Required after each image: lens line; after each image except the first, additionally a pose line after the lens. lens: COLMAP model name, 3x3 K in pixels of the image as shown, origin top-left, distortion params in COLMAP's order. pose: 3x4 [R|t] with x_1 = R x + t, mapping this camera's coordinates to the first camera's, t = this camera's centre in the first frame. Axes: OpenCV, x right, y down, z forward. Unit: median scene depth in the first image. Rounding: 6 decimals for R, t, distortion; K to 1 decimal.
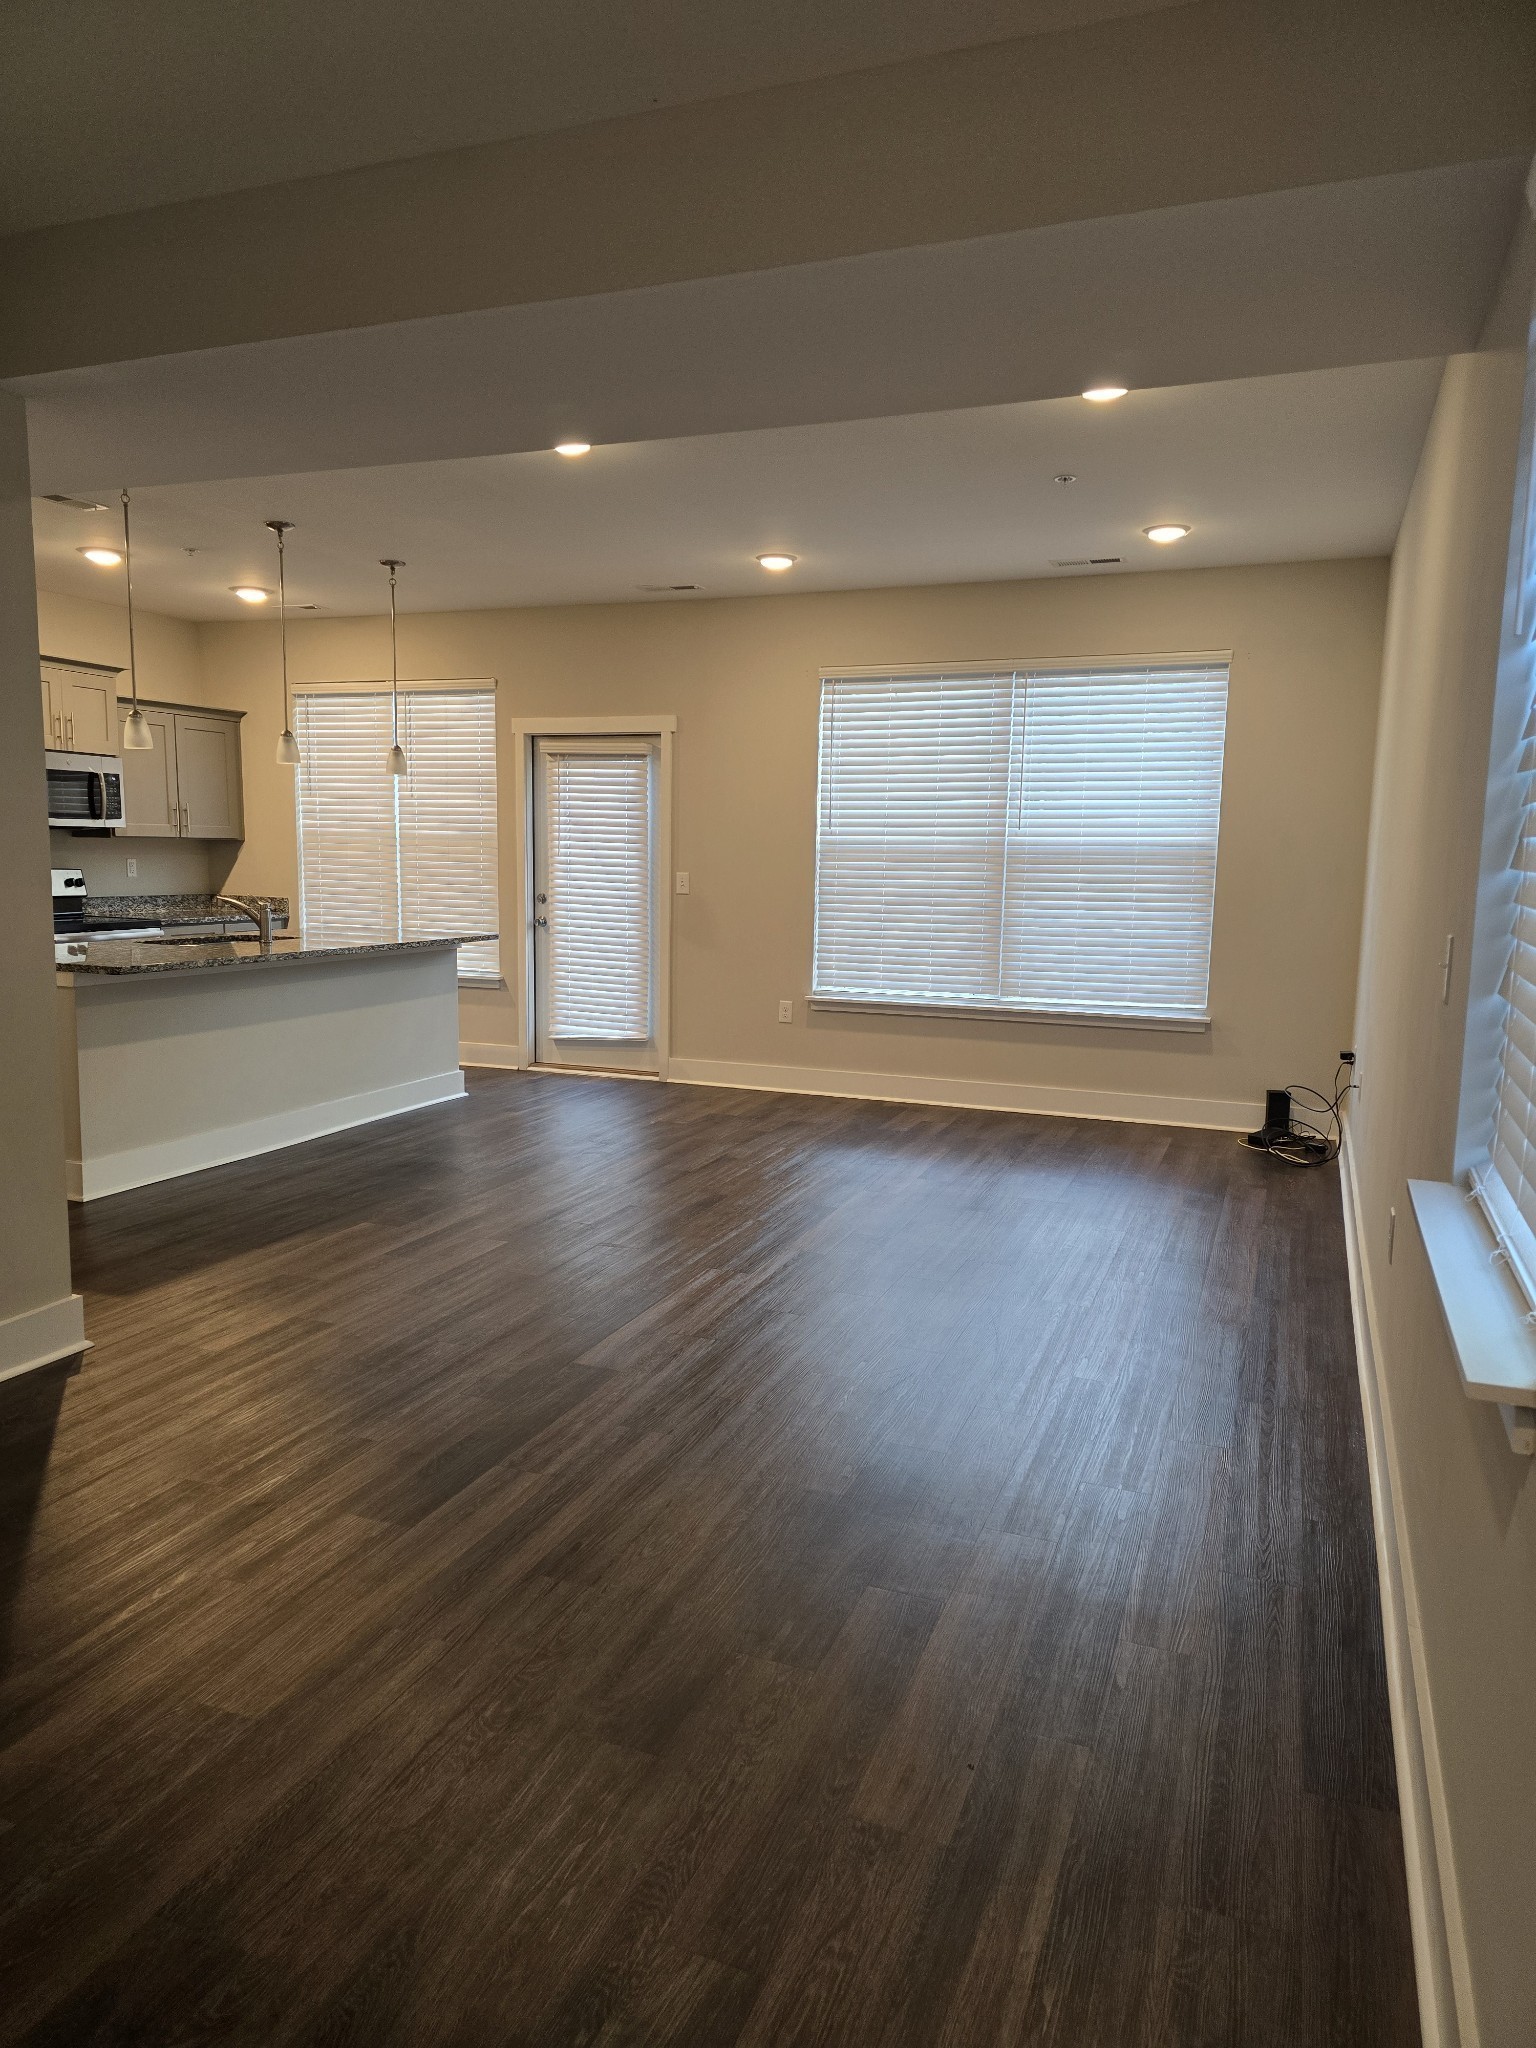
lens RADIAL K [[1375.4, 0, 762.1], [0, 1375.4, 1035.4], [0, 0, 1]] dist [0.086295, -0.099849]
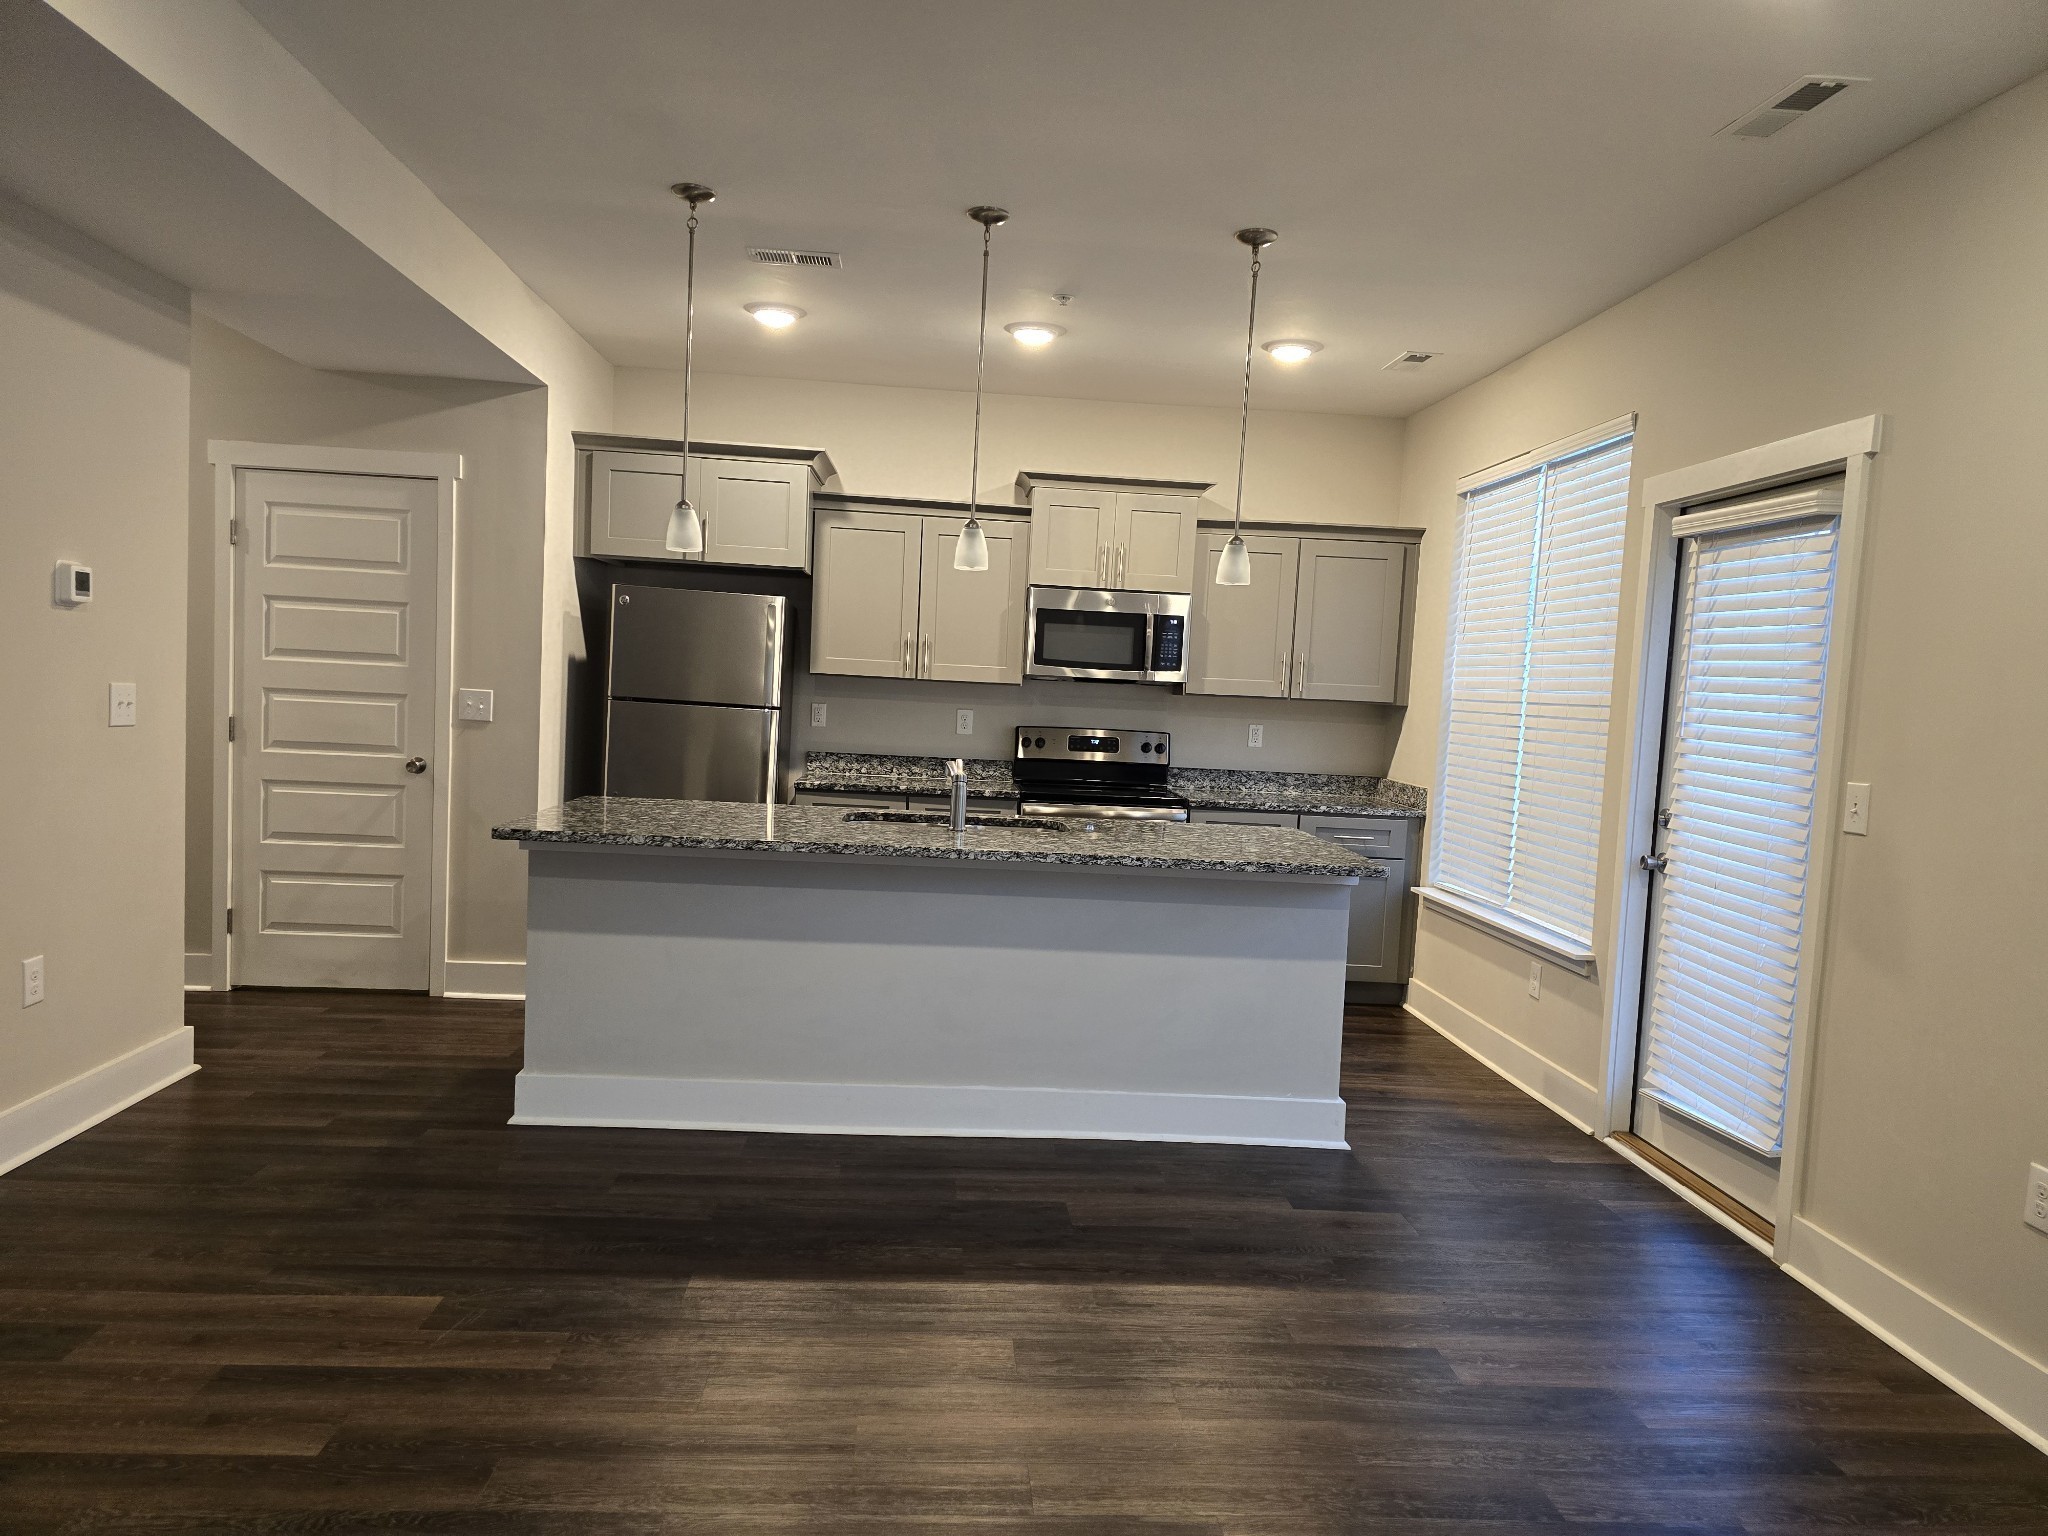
lens RADIAL K [[1375.4, 0, 1018.7], [0, 1375.4, 776.0], [0, 0, 1]] dist [0.086295, -0.099849]
pose [[0.430849, 0.064830, -0.900092, 0.205621], [-0.164247, 0.986390, -0.007574, -0.072319], [0.887351, 0.151101, 0.435634, 0.565065]]
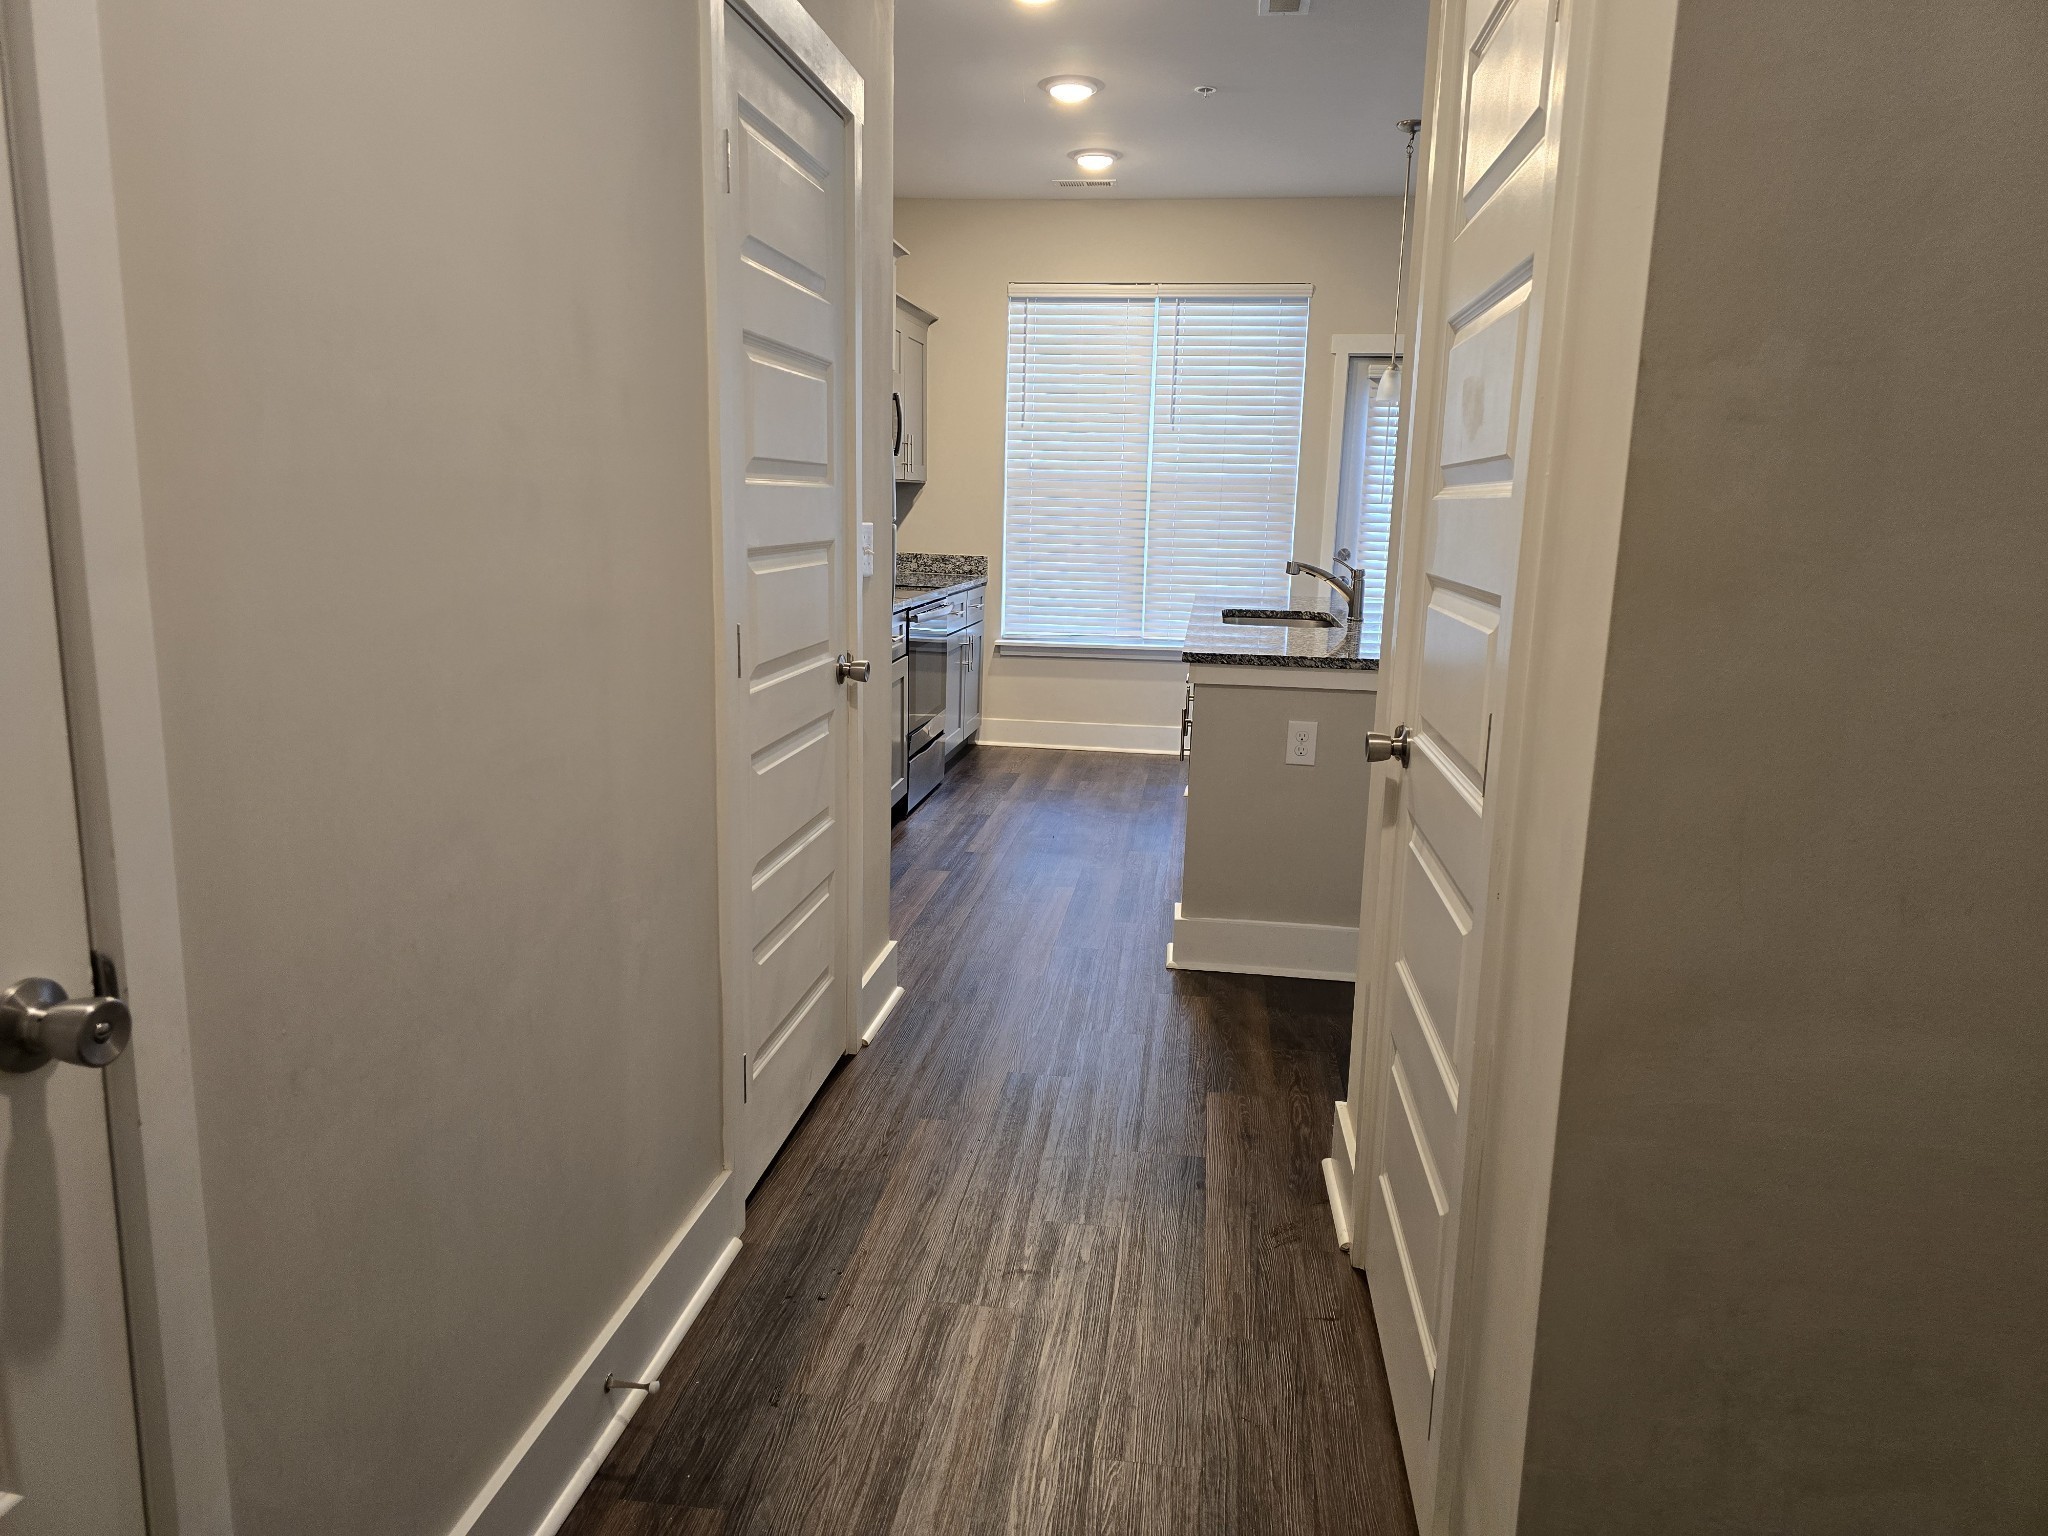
lens RADIAL K [[1369.8, 0, 1024.0], [0, 1369.8, 768.0], [0, 0, 1]] dist [0.114081, -0.163830]
pose [[0.969754, -0.041250, 0.240572, -0.563774], [0.023301, 0.996760, 0.076984, -0.040424], [-0.242968, -0.069050, 0.967573, 0.229268]]
